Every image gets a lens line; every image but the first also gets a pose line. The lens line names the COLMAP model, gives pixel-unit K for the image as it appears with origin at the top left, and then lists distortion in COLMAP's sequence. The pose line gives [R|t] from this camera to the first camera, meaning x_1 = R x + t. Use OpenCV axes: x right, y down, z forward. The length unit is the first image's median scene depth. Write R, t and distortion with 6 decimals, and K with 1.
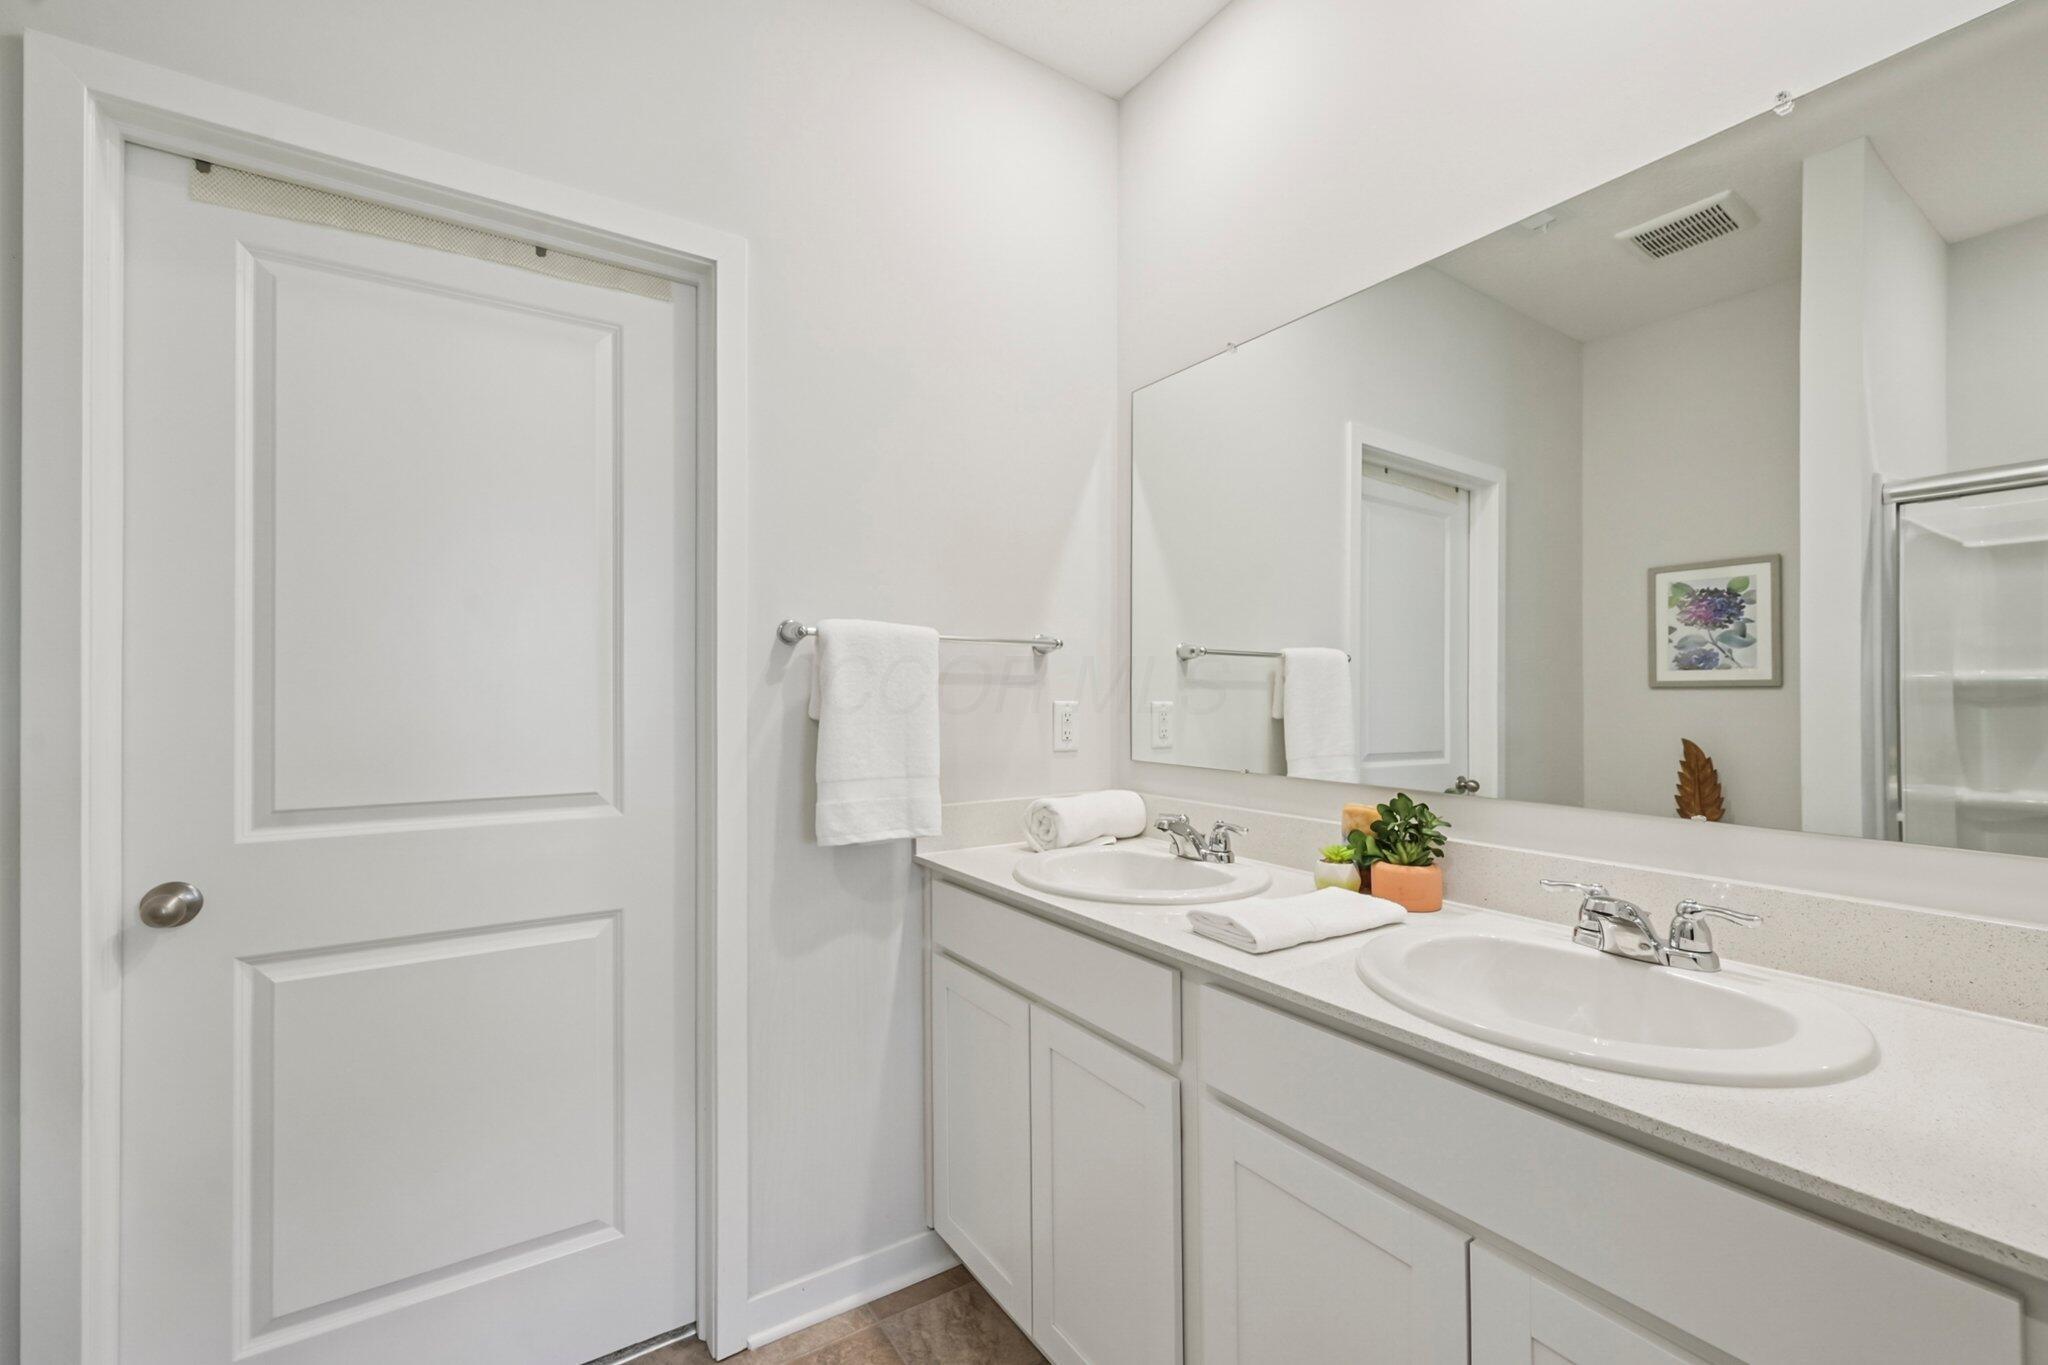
lens RADIAL K [[844.8, 0, 1005.8], [0, 844.8, 684.2], [0, 0, 1]] dist [0.010796, -0.000928]
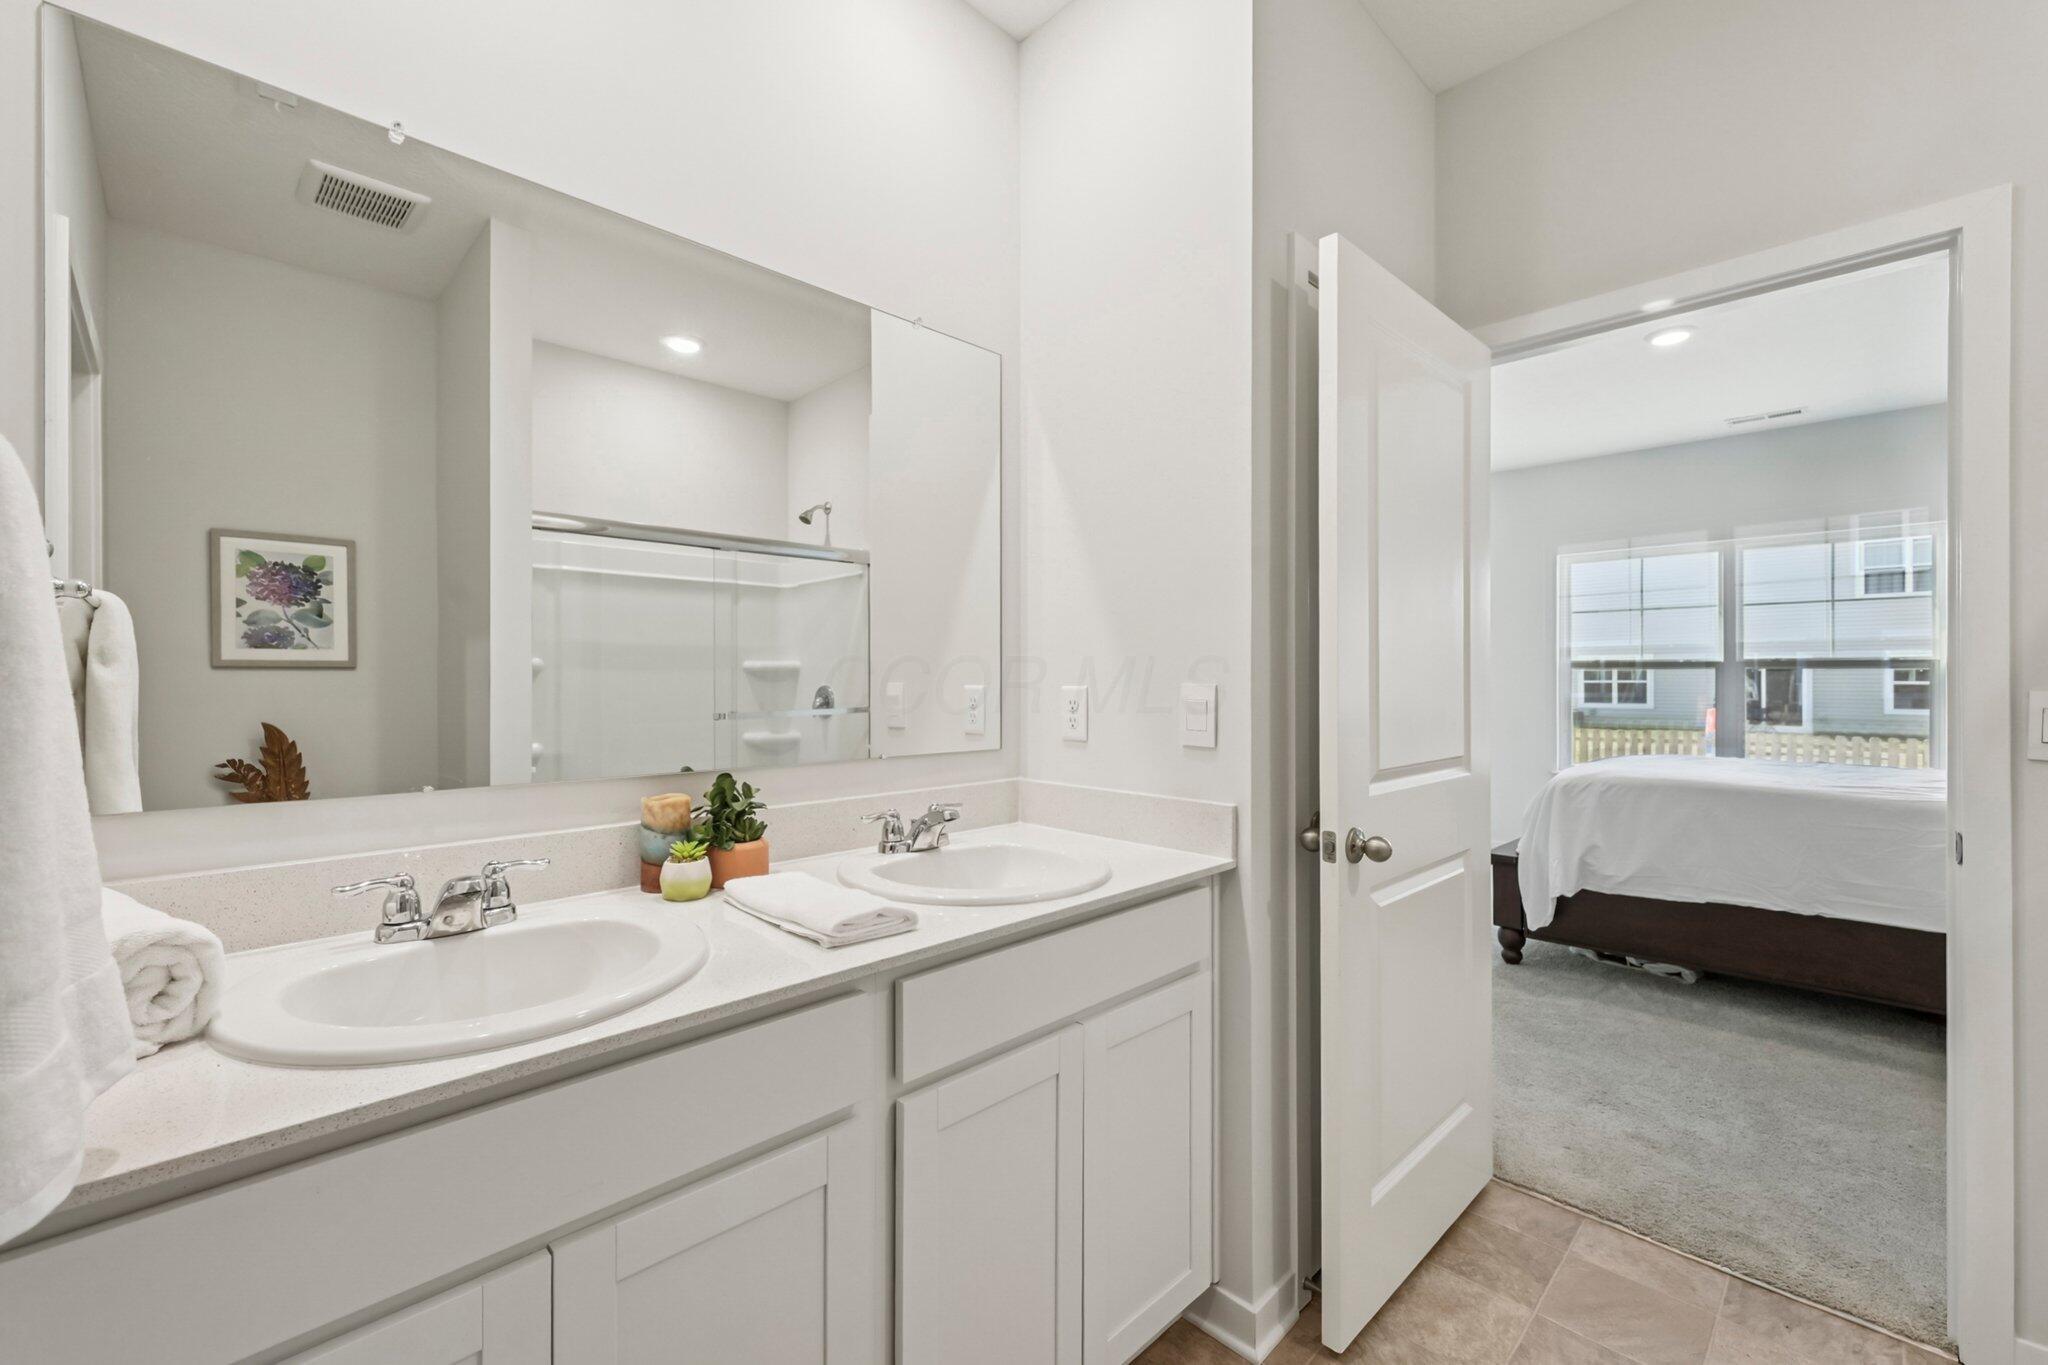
lens RADIAL K [[844.8, 0, 1016.1], [0, 844.8, 666.9], [0, 0, 1]] dist [0.010796, -0.000928]
pose [[-0.188257, 0.009836, 0.982071, -0.270315], [-0.013618, 0.999828, -0.012624, 0.004498], [-0.982025, -0.015751, -0.188090, 0.393809]]
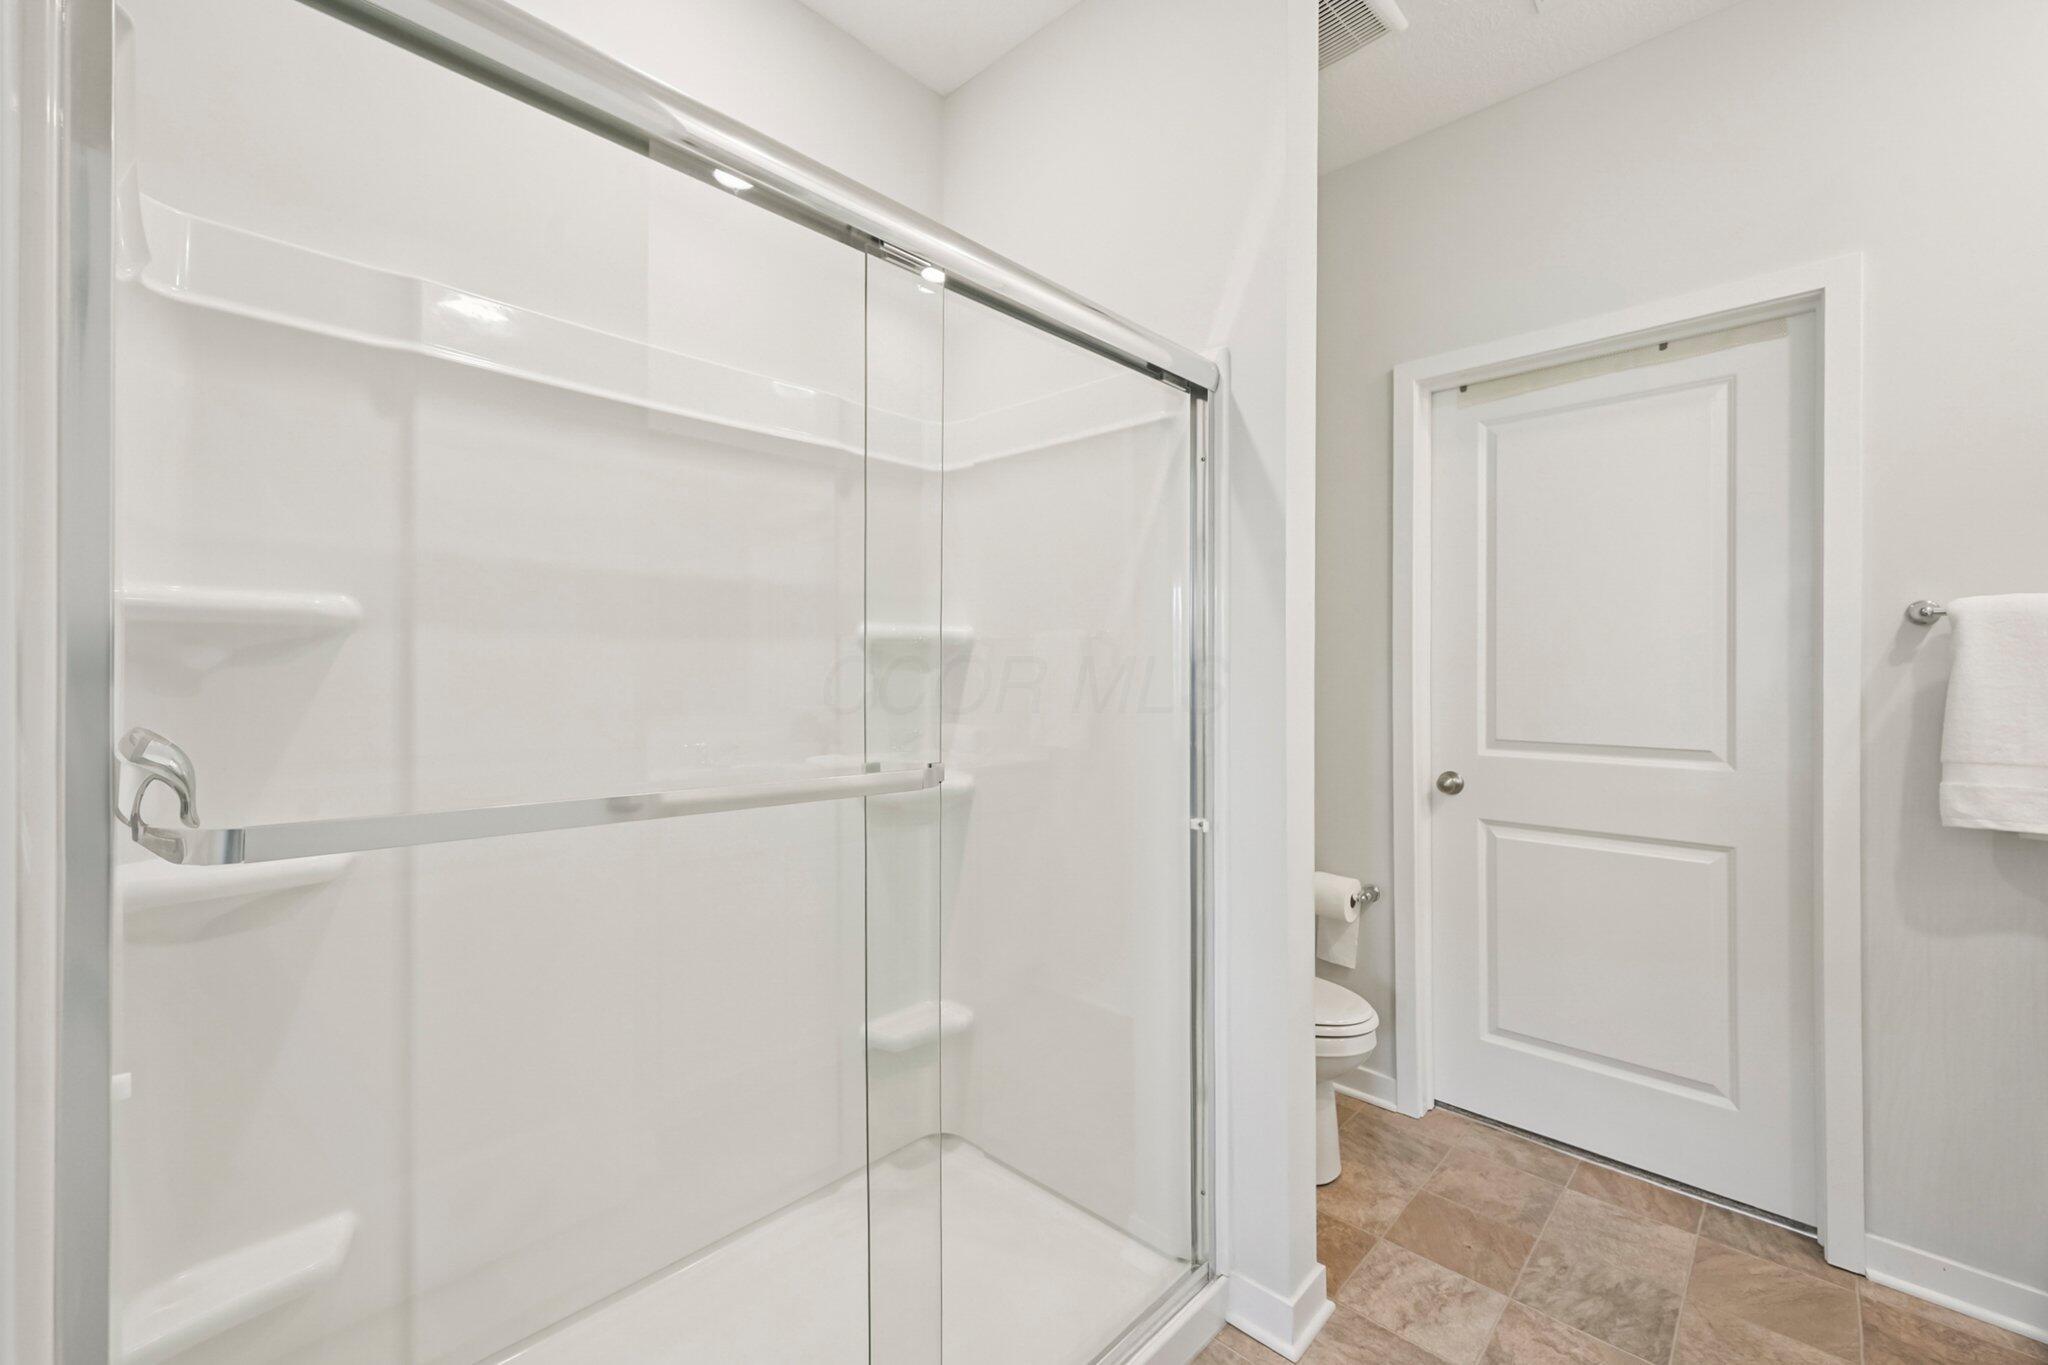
lens RADIAL K [[844.8, 0, 1009.7], [0, 844.8, 680.1], [0, 0, 1]] dist [0.010796, -0.000928]
pose [[0.225479, 0.011125, -0.974185, 0.098253], [0.008656, 0.999872, 0.013422, -0.000888], [0.974210, -0.011459, 0.225354, -0.058708]]
